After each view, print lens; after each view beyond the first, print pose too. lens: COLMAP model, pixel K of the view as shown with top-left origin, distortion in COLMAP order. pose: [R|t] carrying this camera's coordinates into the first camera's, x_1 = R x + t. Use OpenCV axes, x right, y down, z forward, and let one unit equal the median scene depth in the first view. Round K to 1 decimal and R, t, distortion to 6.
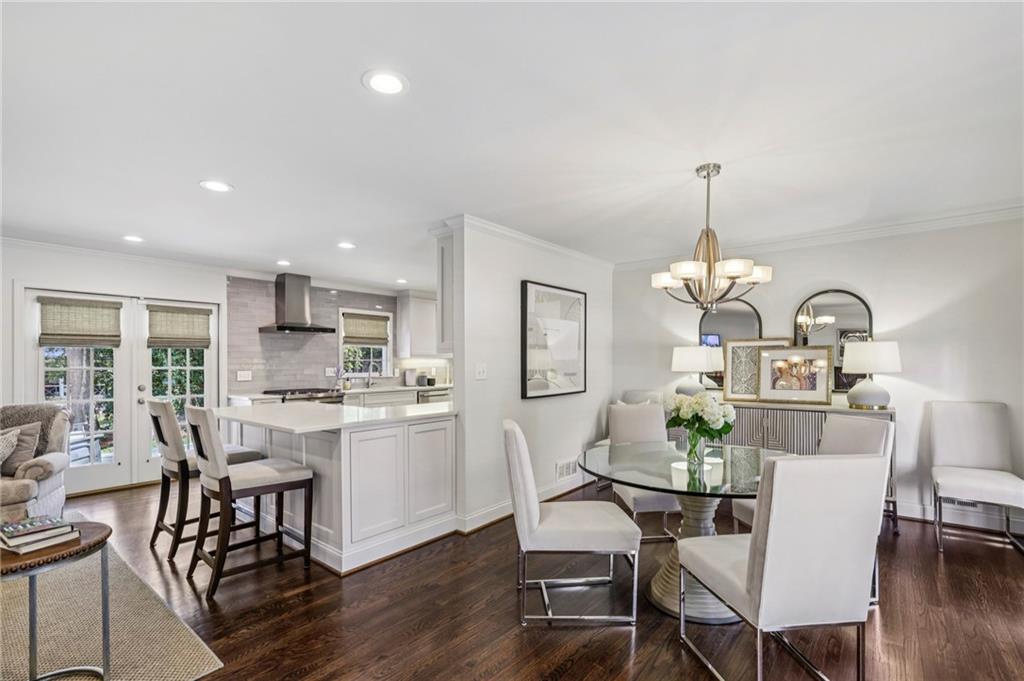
lens RADIAL K [[486.1, 0, 499.1], [0, 486.1, 359.9], [0, 0, 1]] dist [-0.012133, 0.000782]
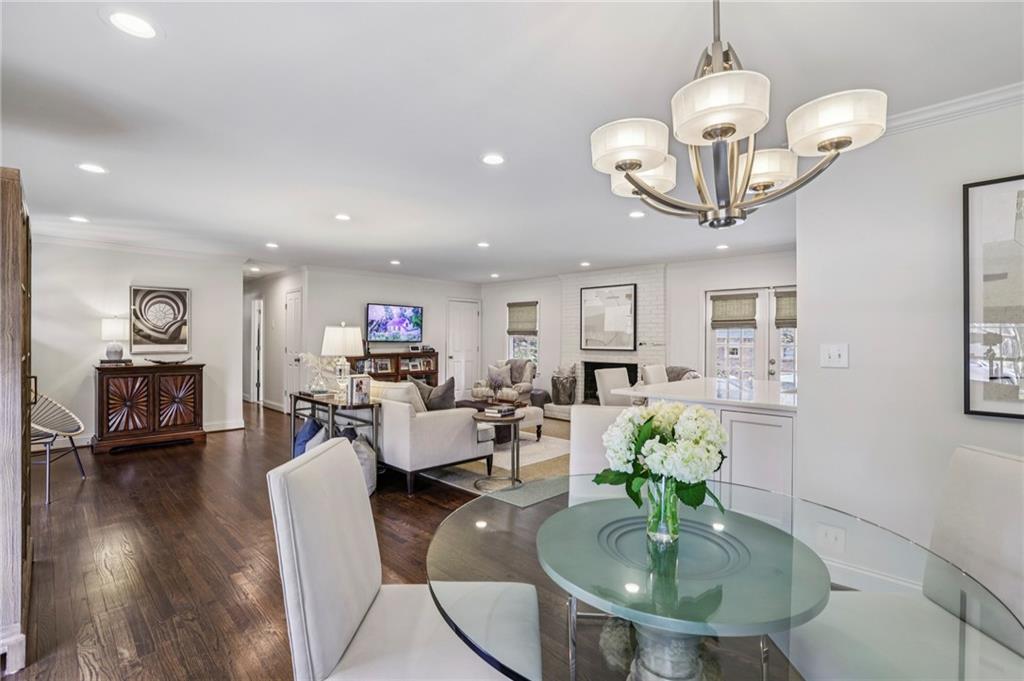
lens RADIAL K [[491.3, 0, 513.0], [0, 491.3, 339.3], [0, 0, 1]] dist [-0.005423, 0.004649]
pose [[-0.096258, 0.004080, -0.995348, 0.611017], [-0.002654, 0.999987, 0.004356, -0.001901], [0.995353, 0.003061, -0.096246, 0.534150]]
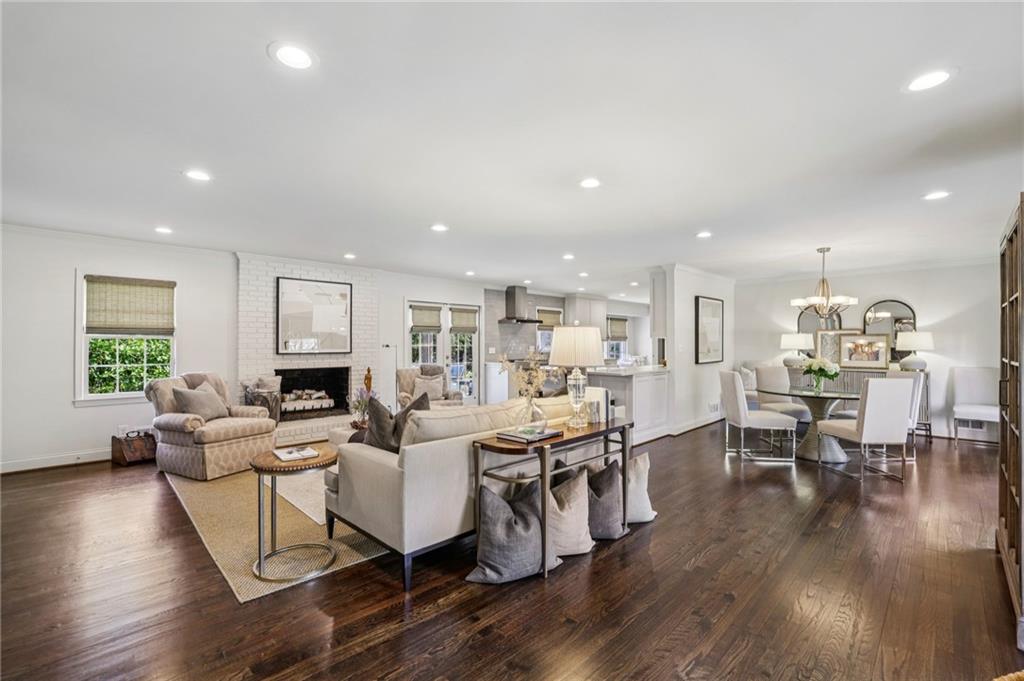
lens RADIAL K [[443.7, 0, 509.5], [0, 443.7, 335.6], [0, 0, 1]] dist [-0.000425, 0.000221]
pose [[0.994909, 0.003079, -0.100731, -0.415903], [-0.004111, 0.999941, -0.010046, -0.002383], [0.100694, 0.010409, 0.994863, -0.591364]]
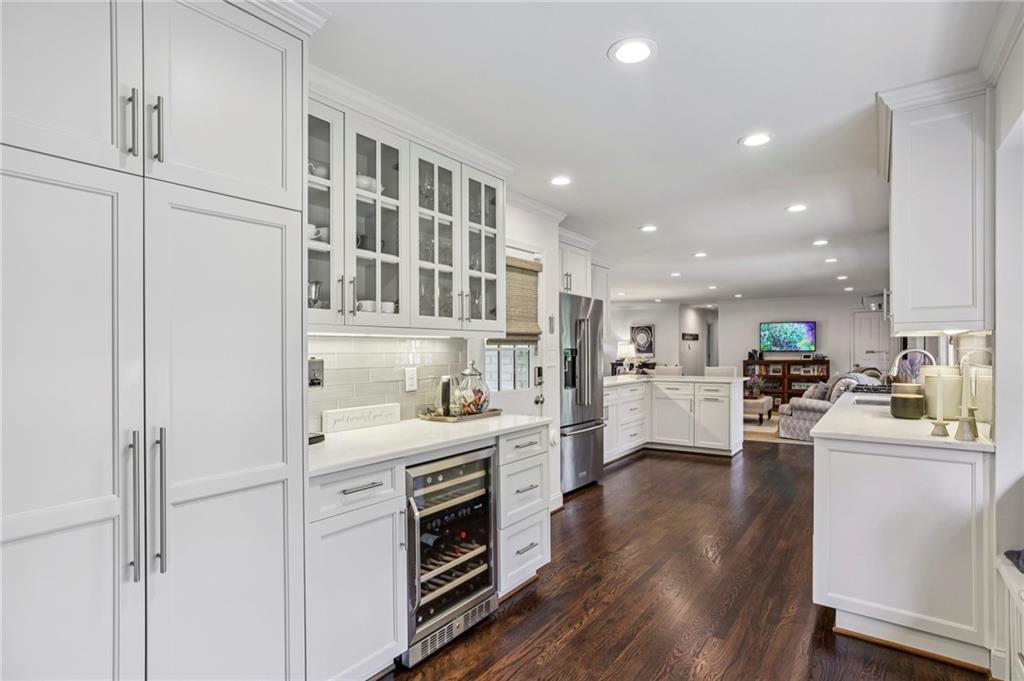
lens RADIAL K [[526.1, 0, 512.1], [0, 526.1, 348.8], [0, 0, 1]] dist [-0.000753, -0.000016]
pose [[-0.997319, 0.008836, -0.072639, 0.306851], [0.009358, 0.999933, -0.006844, 0.009488], [0.072574, -0.007506, -0.997335, 2.298263]]
